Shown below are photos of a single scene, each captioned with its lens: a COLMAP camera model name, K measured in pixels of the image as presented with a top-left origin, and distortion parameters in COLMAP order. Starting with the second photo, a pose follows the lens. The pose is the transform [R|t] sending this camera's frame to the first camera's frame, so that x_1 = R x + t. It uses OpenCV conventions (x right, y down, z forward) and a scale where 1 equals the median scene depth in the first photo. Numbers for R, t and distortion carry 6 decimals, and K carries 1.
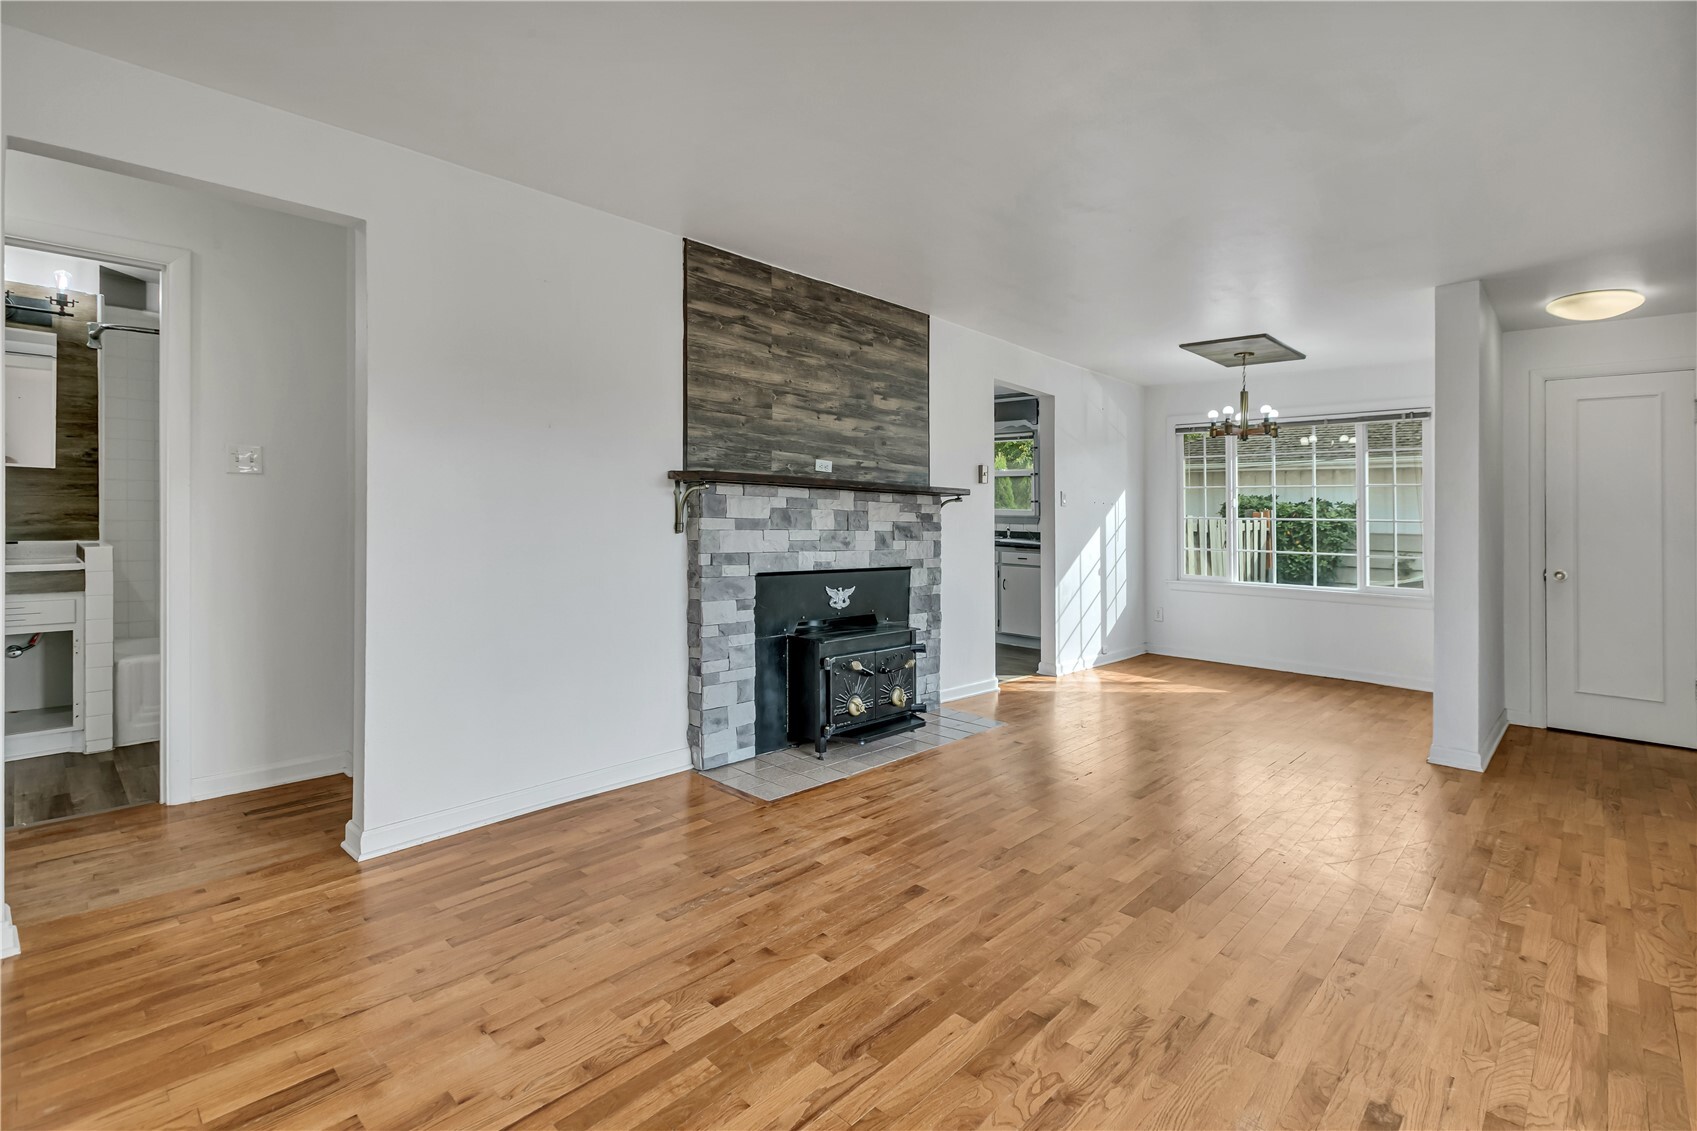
lens RADIAL K [[798.6, 0, 852.8], [0, 798.6, 492.6], [0, 0, 1]] dist [-0.001853, -0.000339]
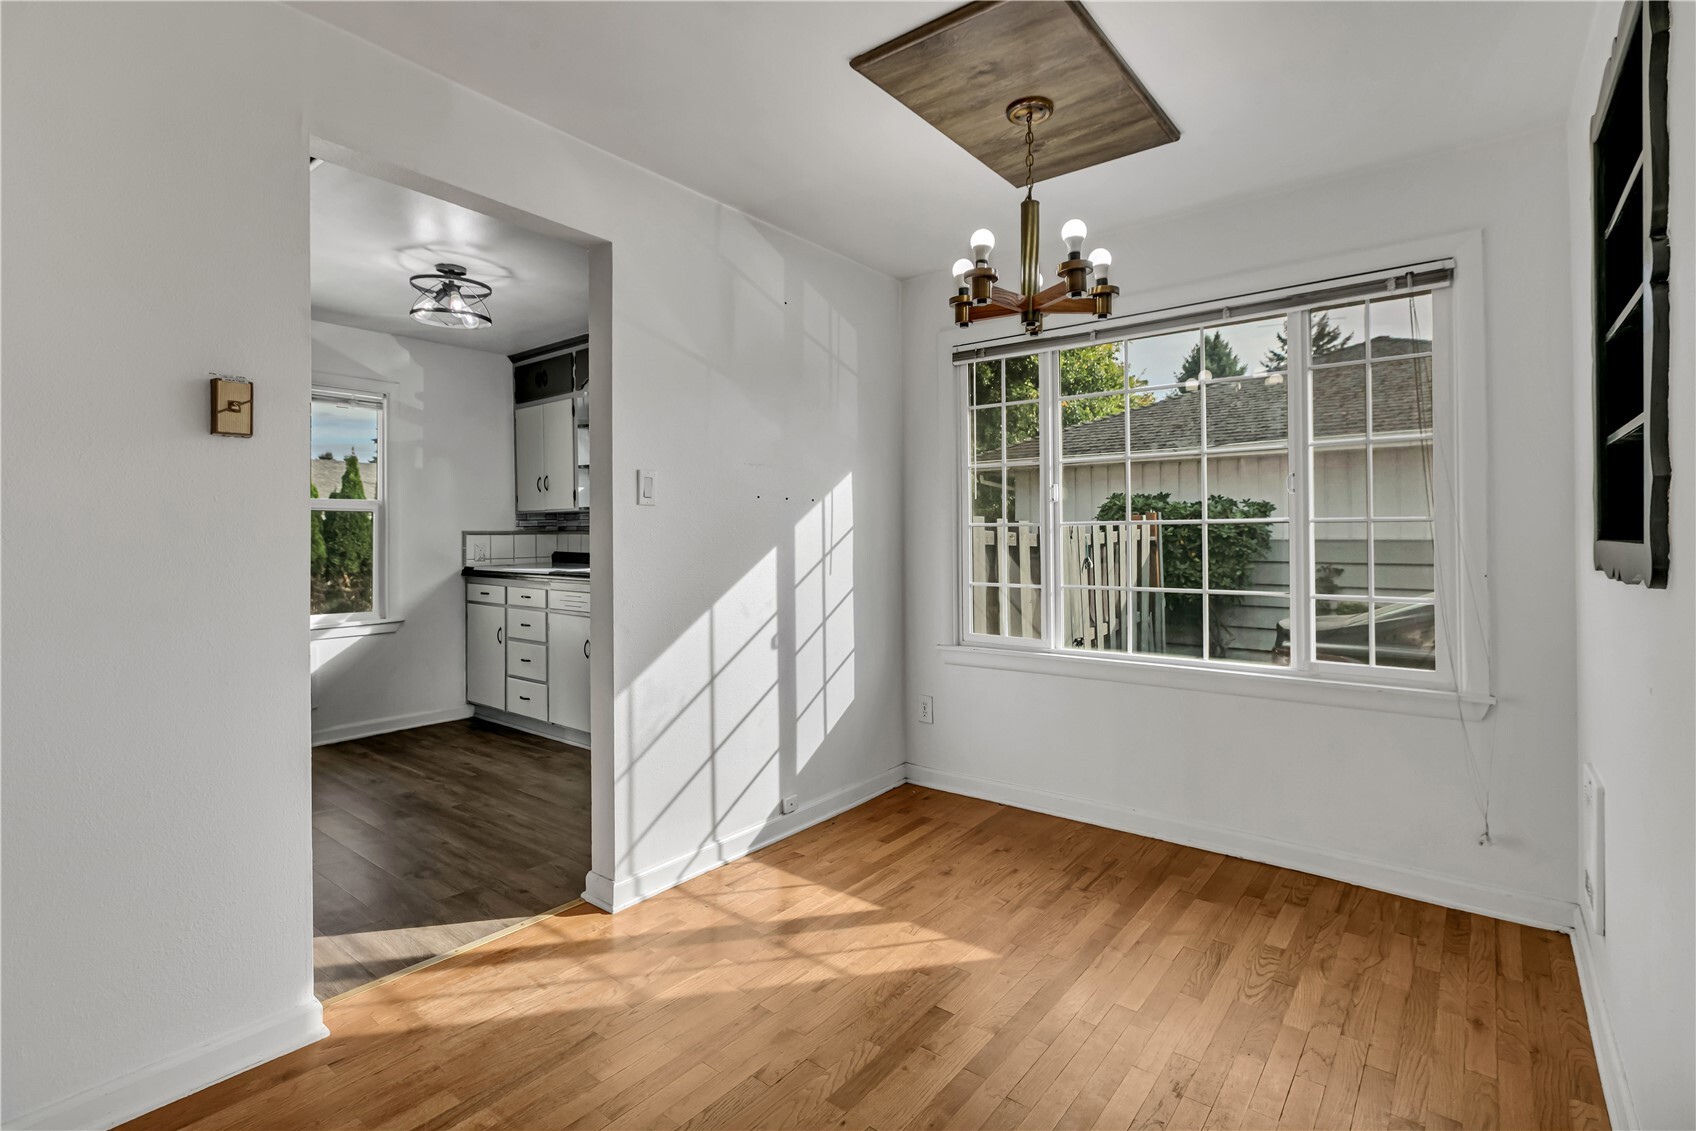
lens RADIAL K [[783.4, 0, 869.5], [0, 783.4, 543.9], [0, 0, 1]] dist [-0.002480, 0.000510]
pose [[0.994371, -0.029182, 0.101855, 0.532955], [0.024573, 0.998629, 0.046212, 0.033032], [-0.103064, -0.043449, 0.993725, 0.890788]]
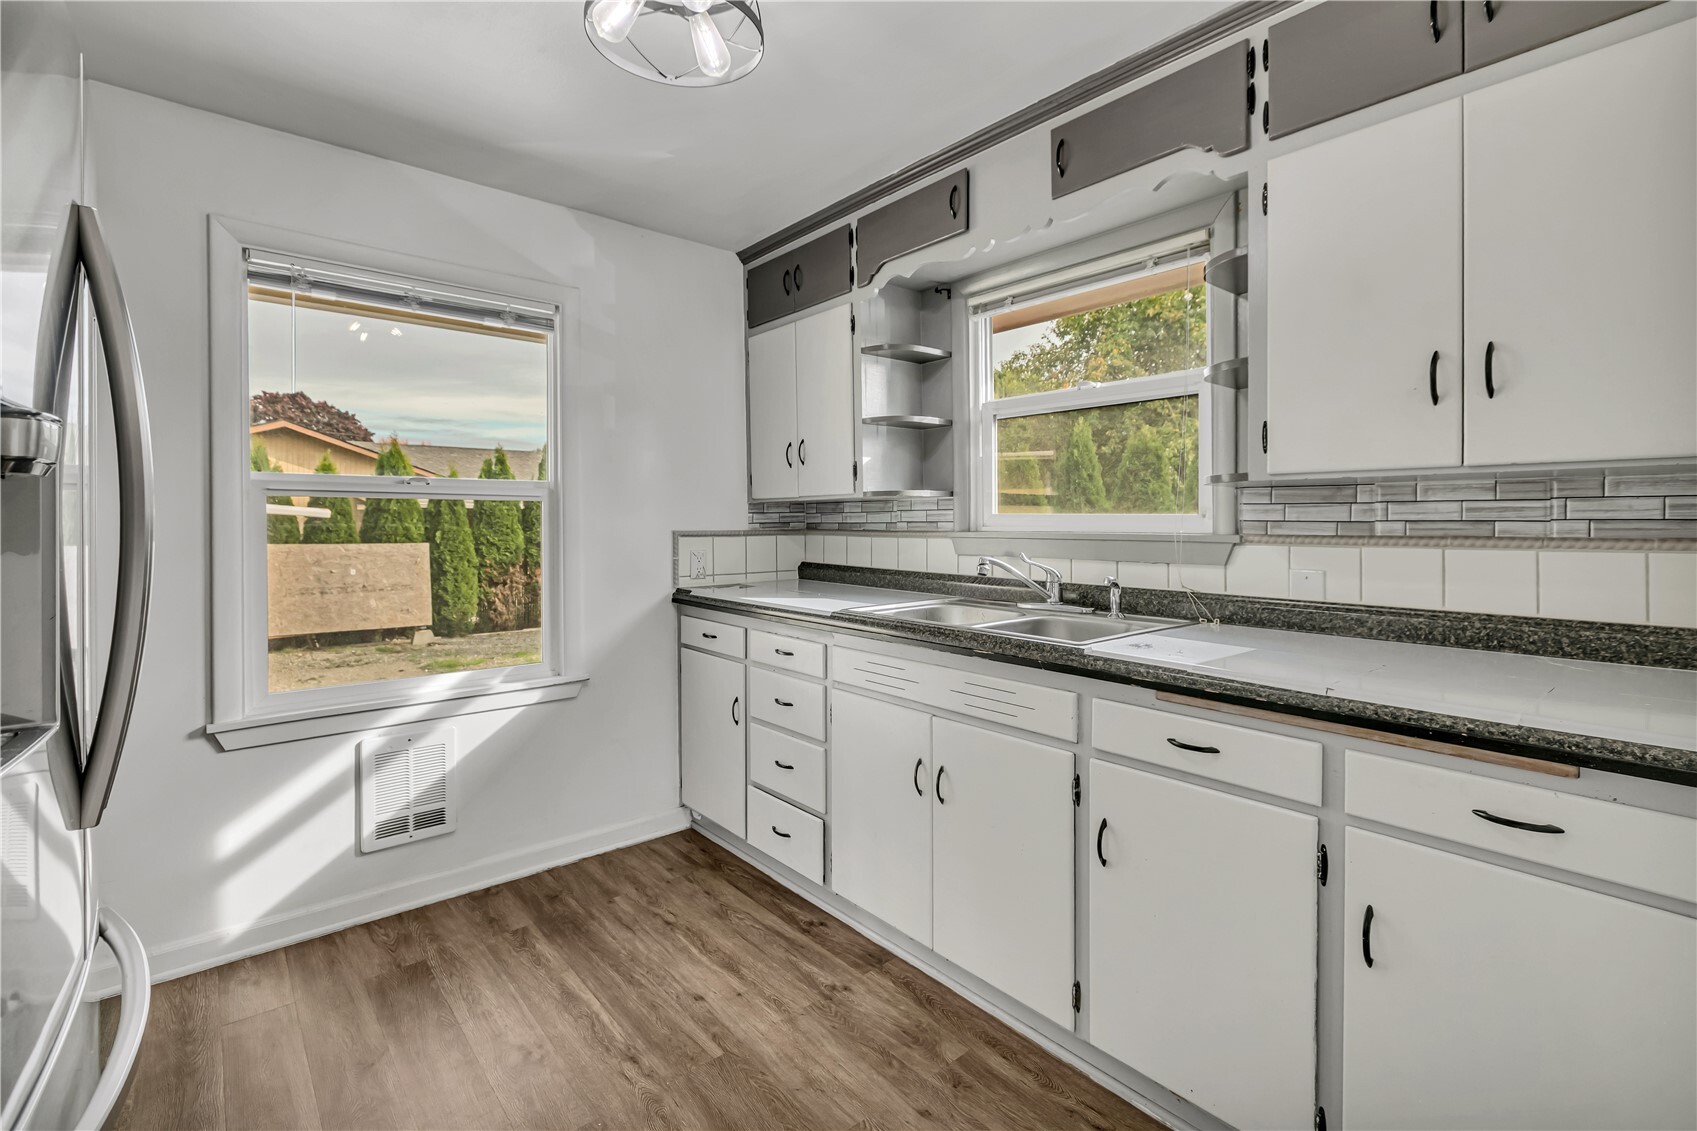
lens RADIAL K [[761.0, 0, 848.3], [0, 761.0, 556.7], [0, 0, 1]] dist [-0.000238, -0.000046]
pose [[0.992883, -0.018101, -0.117708, 0.271268], [0.026922, 0.996911, 0.073787, 0.028410], [0.116009, -0.076431, 0.990303, 1.480659]]
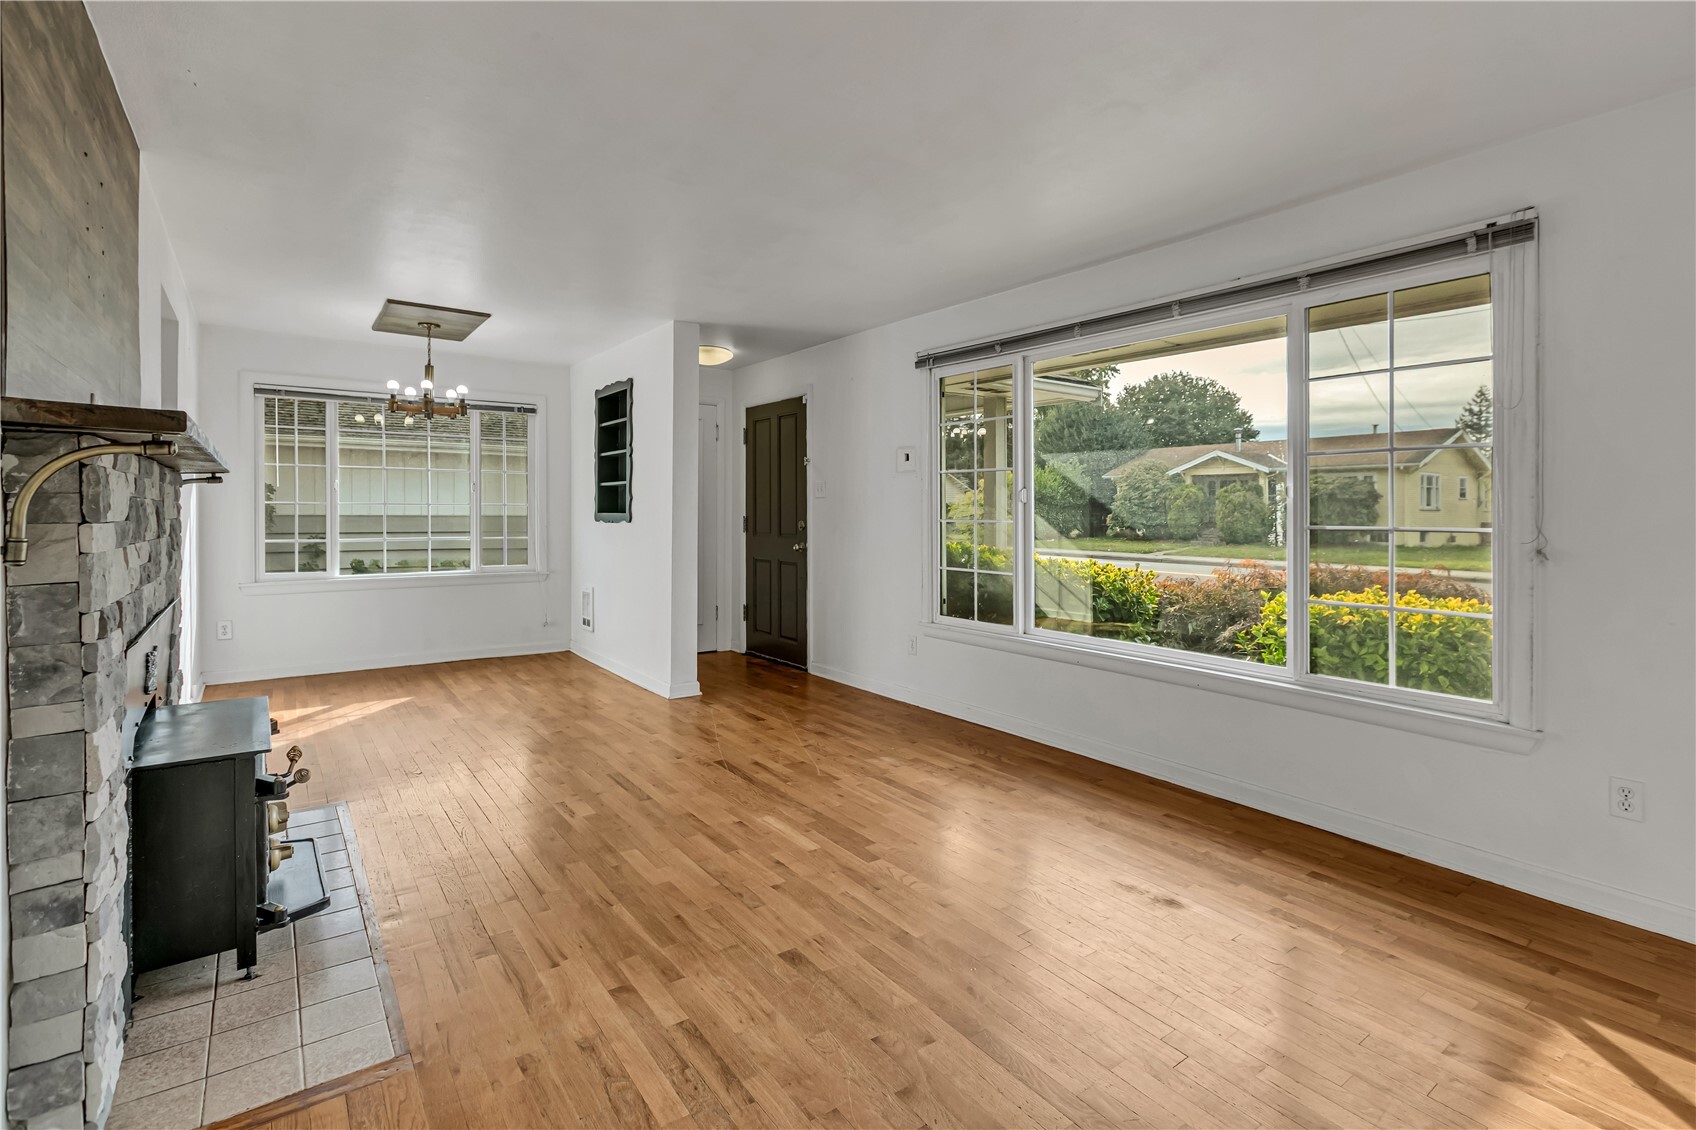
lens RADIAL K [[806.0, 0, 863.3], [0, 806.0, 474.9], [0, 0, 1]] dist [0.023828, 0.000054]
pose [[0.173733, 0.025490, 0.984463, -0.485063], [-0.031210, 0.999305, -0.020366, 0.002960], [-0.984298, -0.027187, 0.174408, 0.499501]]
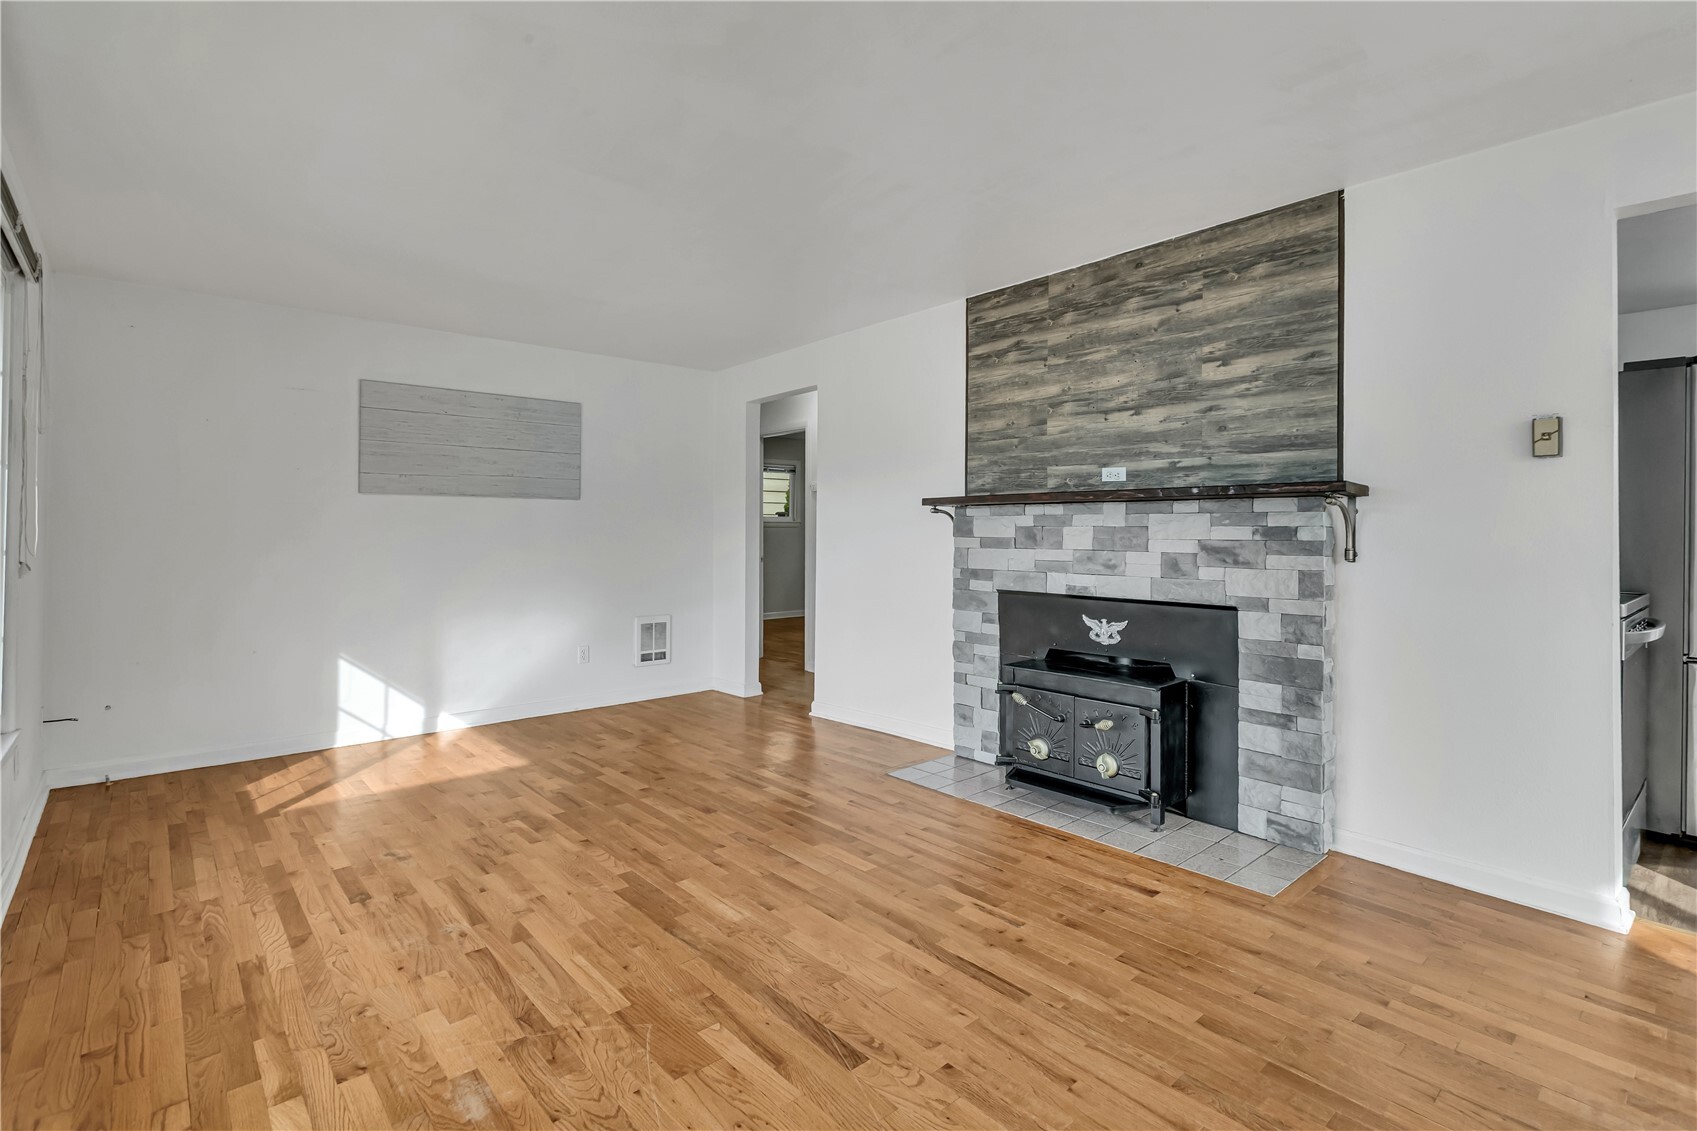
lens RADIAL K [[797.4, 0, 862.3], [0, 797.4, 519.0], [0, 0, 1]] dist [0.001480, 0.000422]
pose [[-0.084114, -0.035778, -0.995814, 0.895565], [0.028853, 0.998849, -0.038324, 0.041639], [0.996038, -0.031956, -0.082985, 0.876286]]
